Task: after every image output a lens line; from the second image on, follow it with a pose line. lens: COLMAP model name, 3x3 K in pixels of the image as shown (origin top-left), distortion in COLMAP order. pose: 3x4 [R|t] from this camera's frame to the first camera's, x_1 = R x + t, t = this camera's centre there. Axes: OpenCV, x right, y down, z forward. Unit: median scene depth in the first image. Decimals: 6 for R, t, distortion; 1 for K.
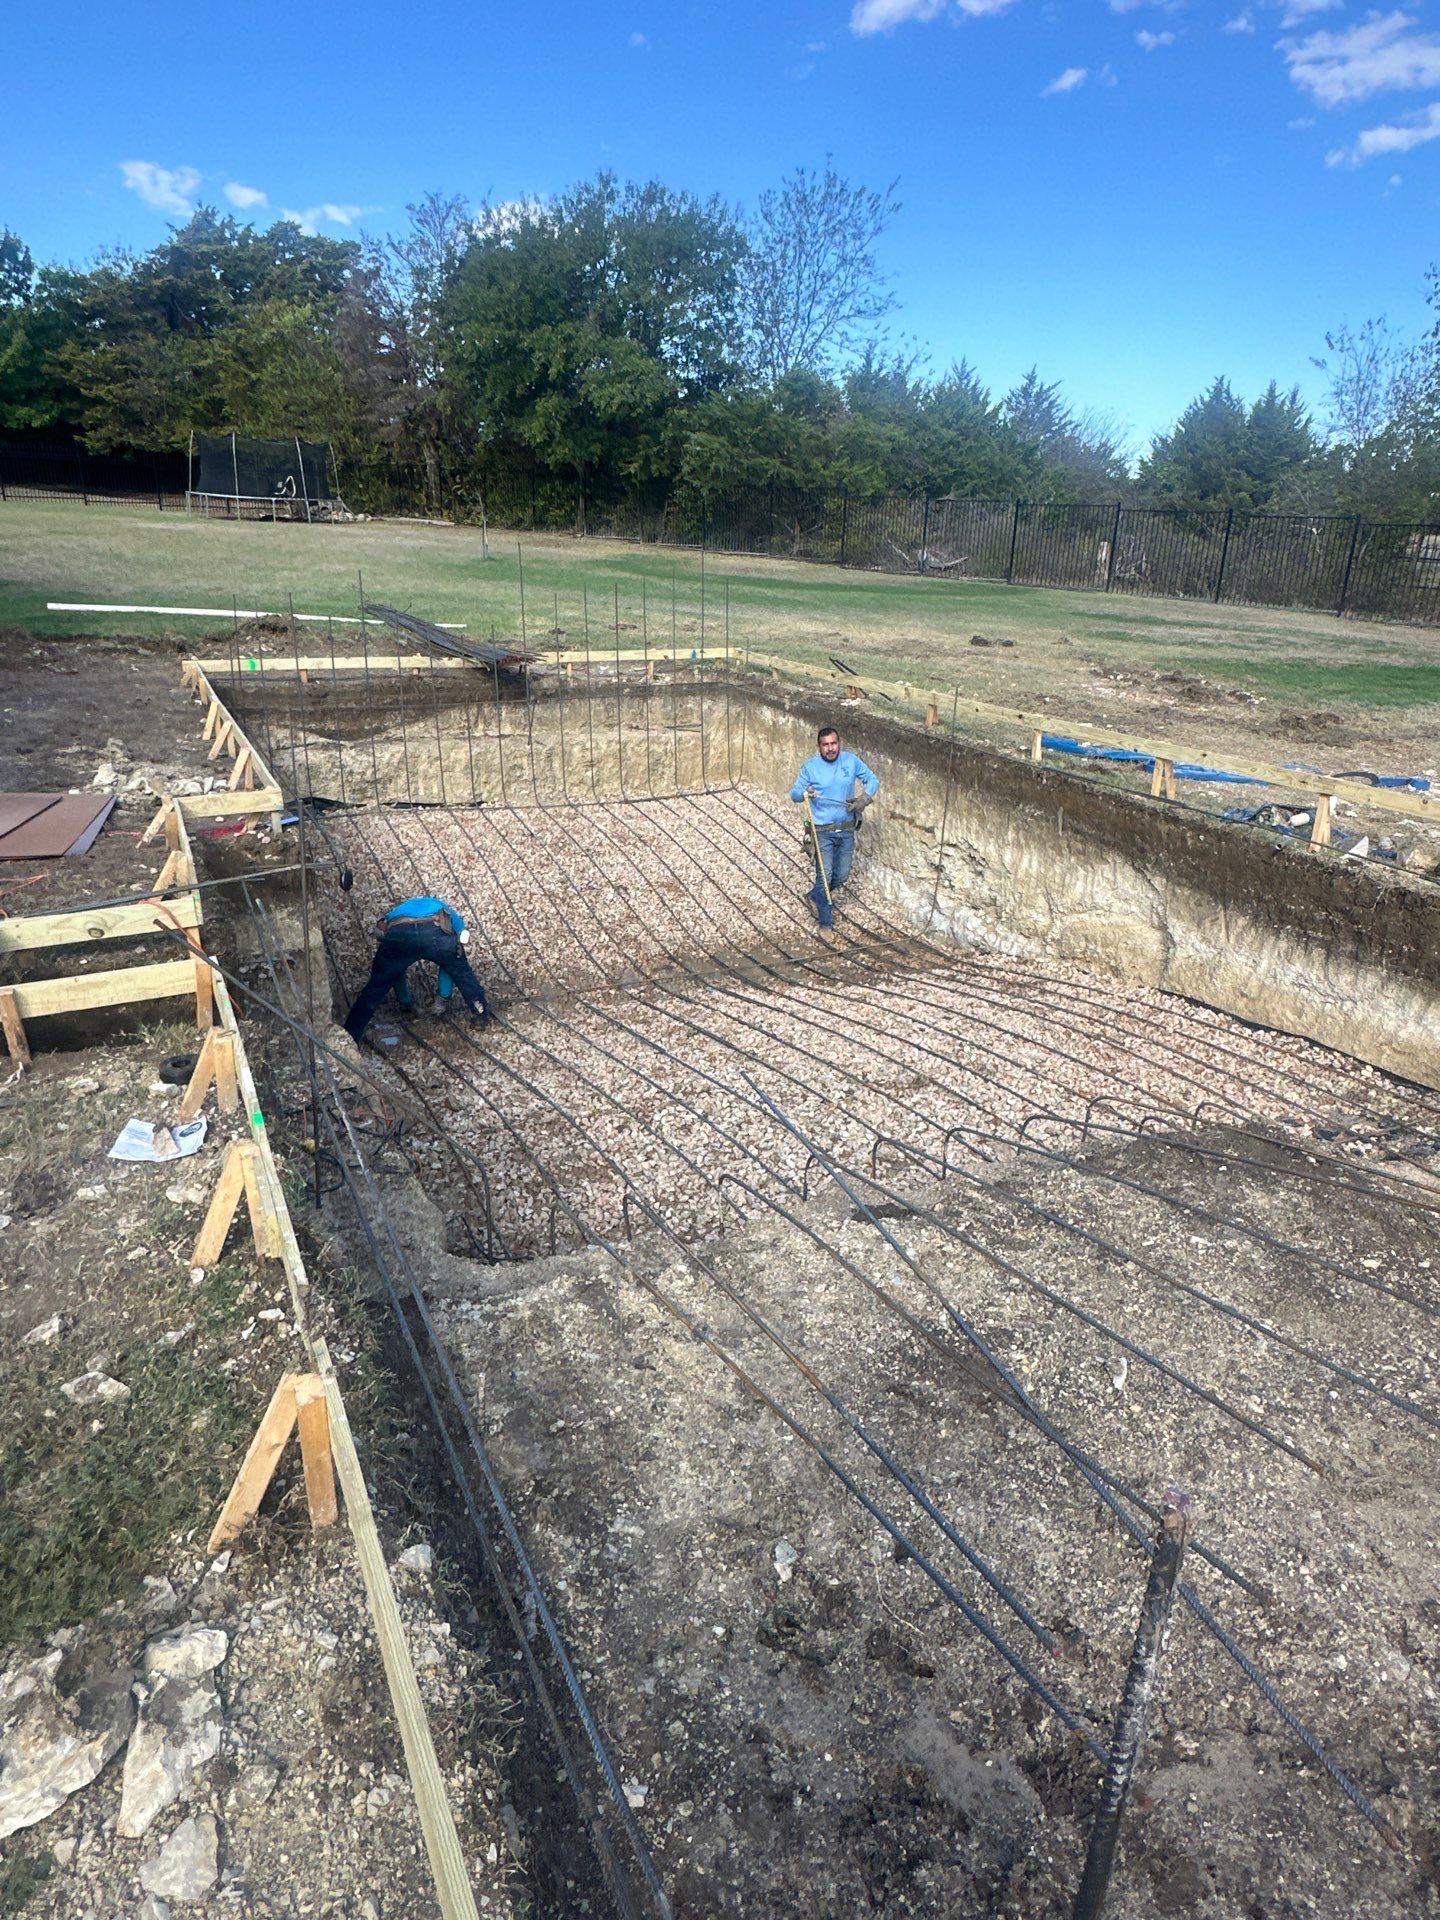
lens RADIAL K [[1163.1, 0, 710.6], [0, 1163.1, 969.9], [0, 0, 1]] dist [-0.011727, 0.006511]
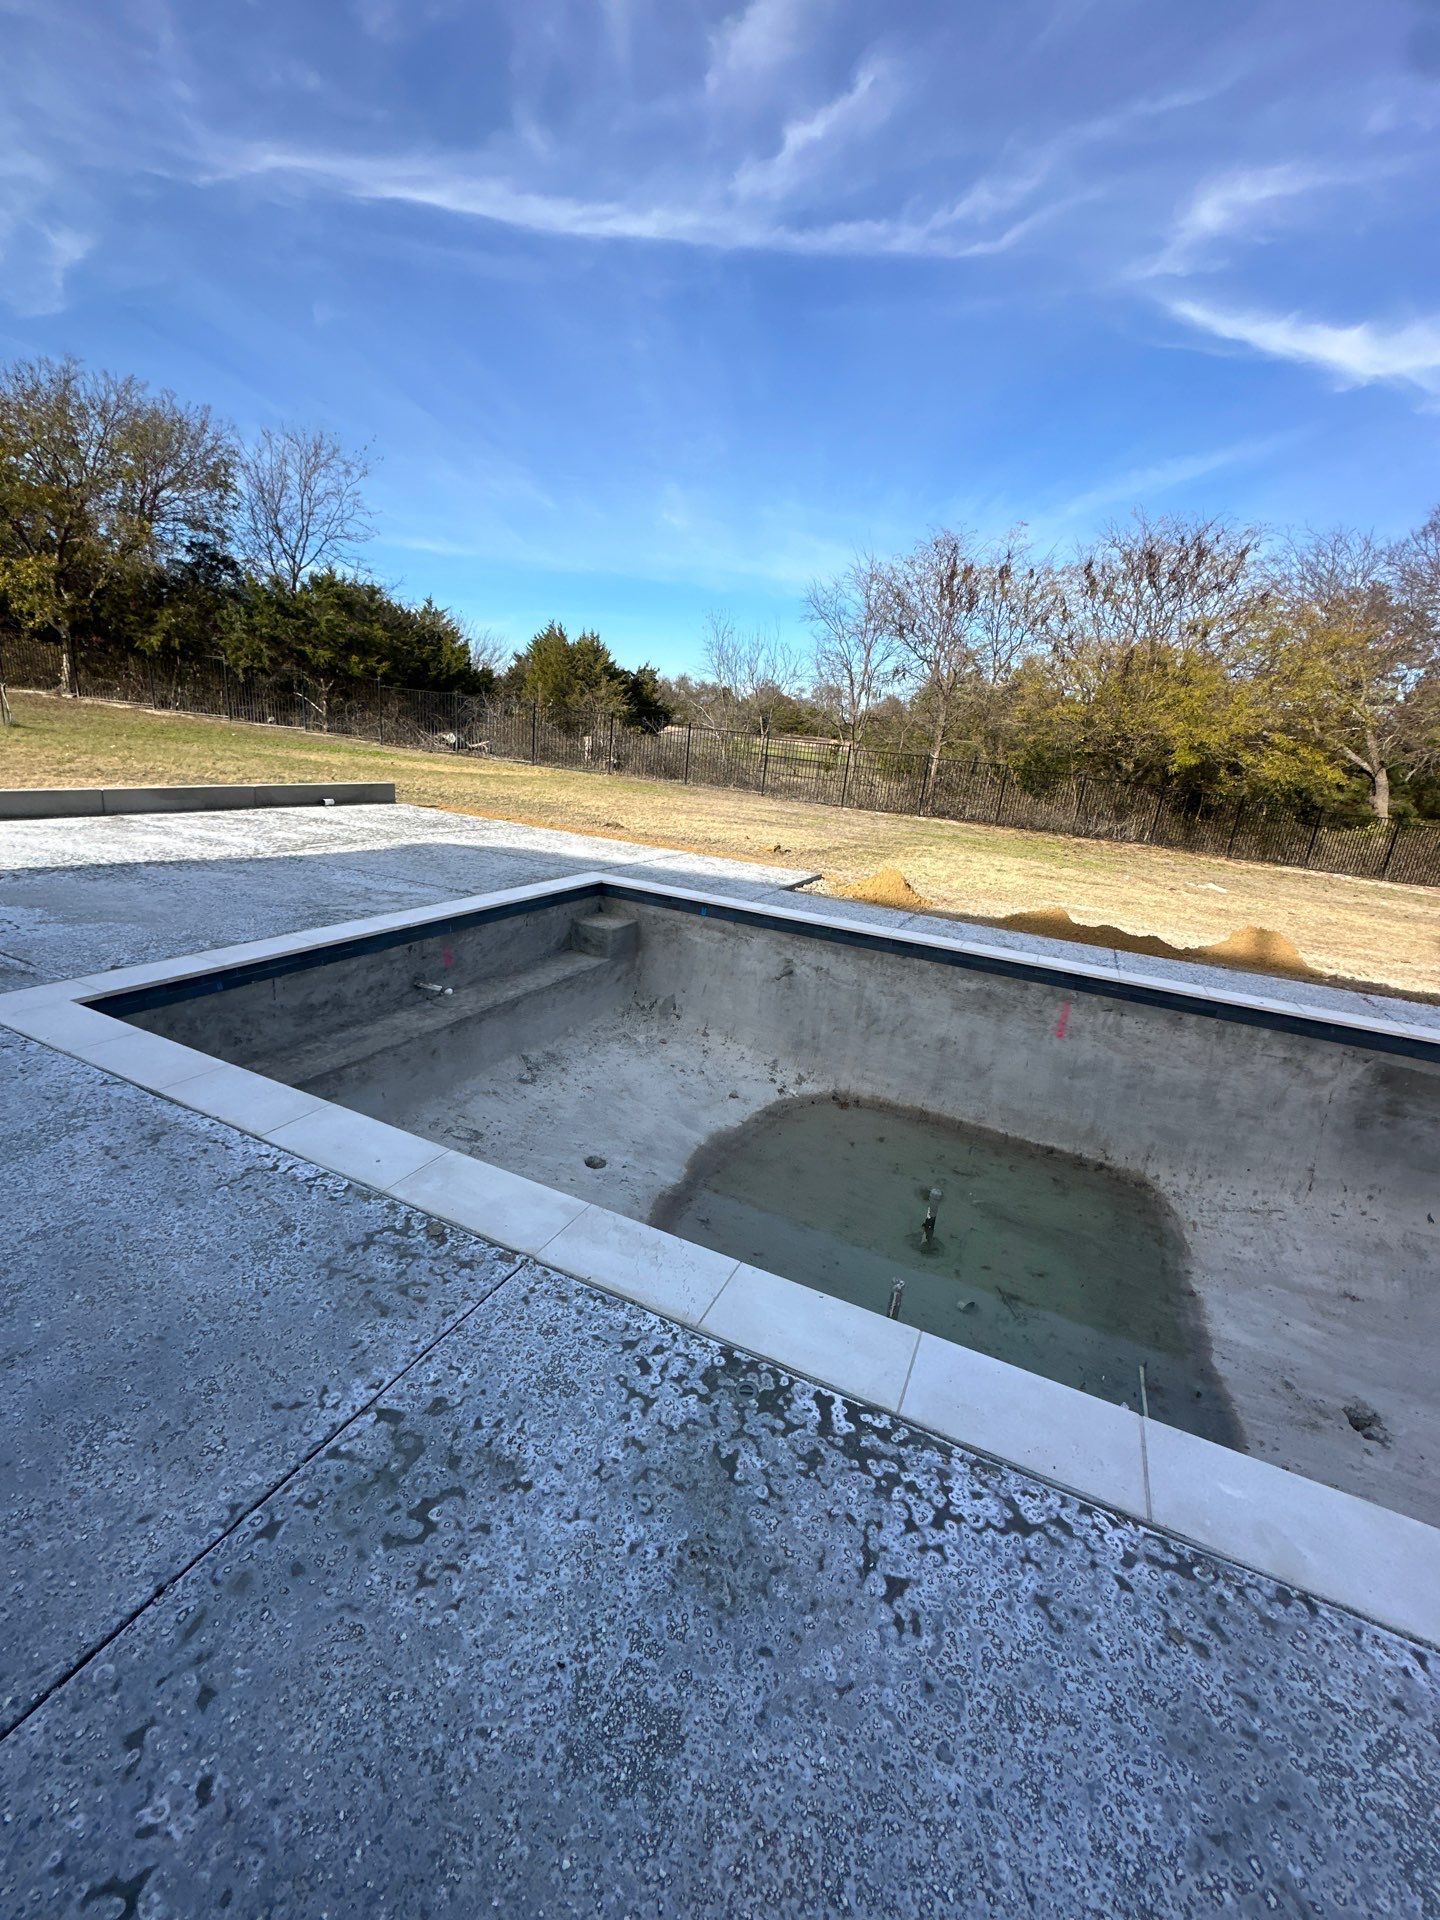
lens RADIAL K [[769.5, 0, 725.0], [0, 769.5, 954.9], [0, 0, 1]] dist [-0.002249, 0.000409]
pose [[0.776681, -0.126340, 0.617094, -0.121408], [0.153183, 0.988152, 0.009511, -0.079427], [-0.610985, 0.087141, 0.786832, 0.164081]]
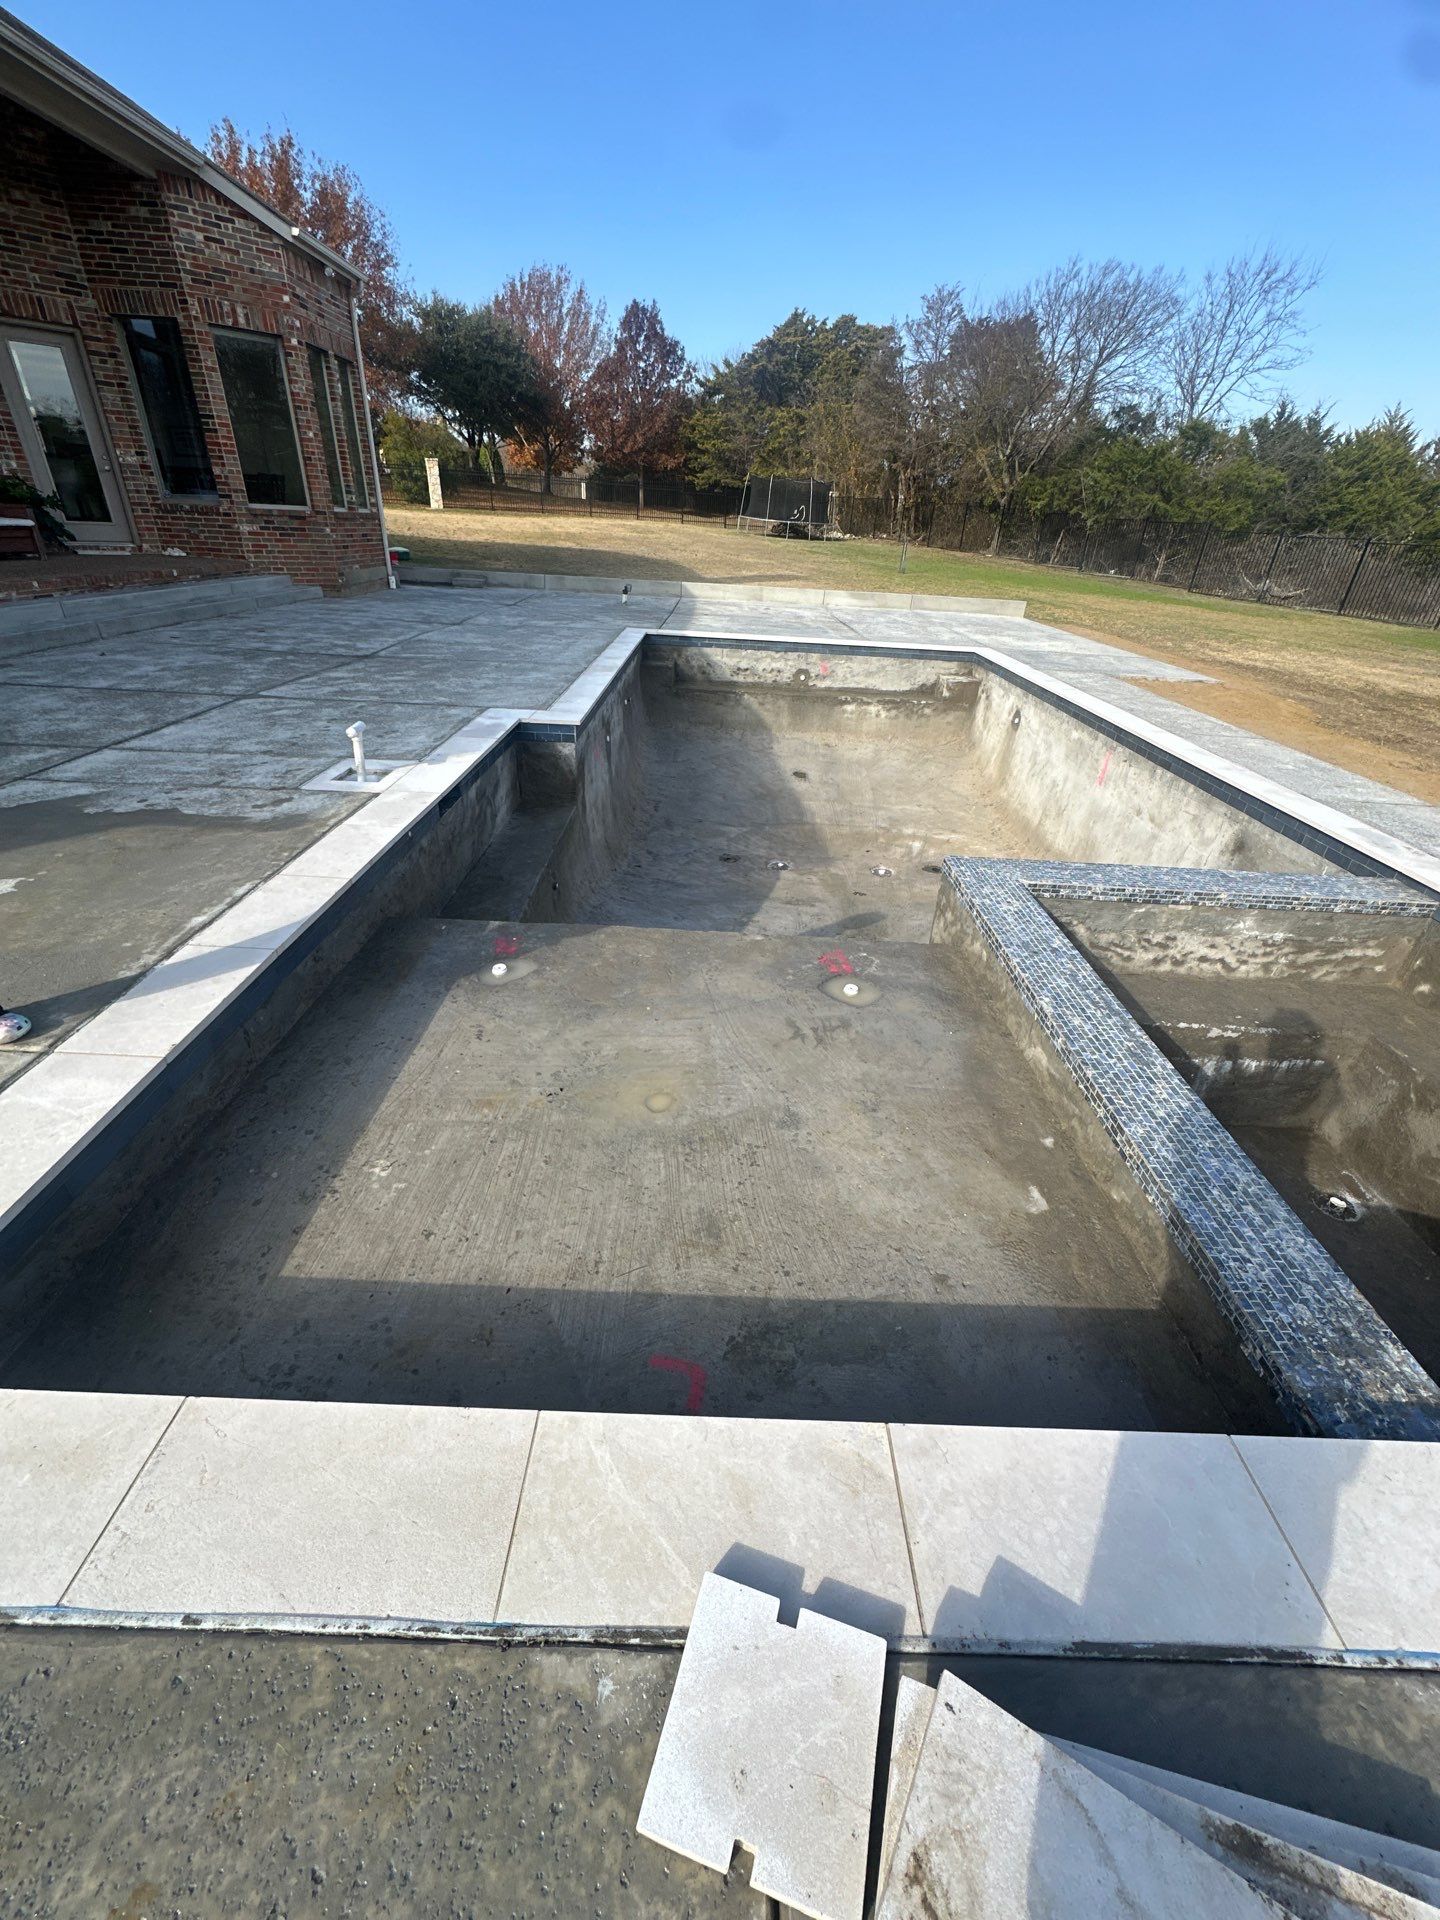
lens RADIAL K [[769.5, 0, 719.2], [0, 769.5, 961.9], [0, 0, 1]] dist [-0.002249, 0.000409]
pose [[0.891463, 0.241034, -0.383662, 0.066890], [-0.187303, 0.967065, 0.172343, -0.010377], [0.412567, -0.081777, 0.907249, 0.013144]]
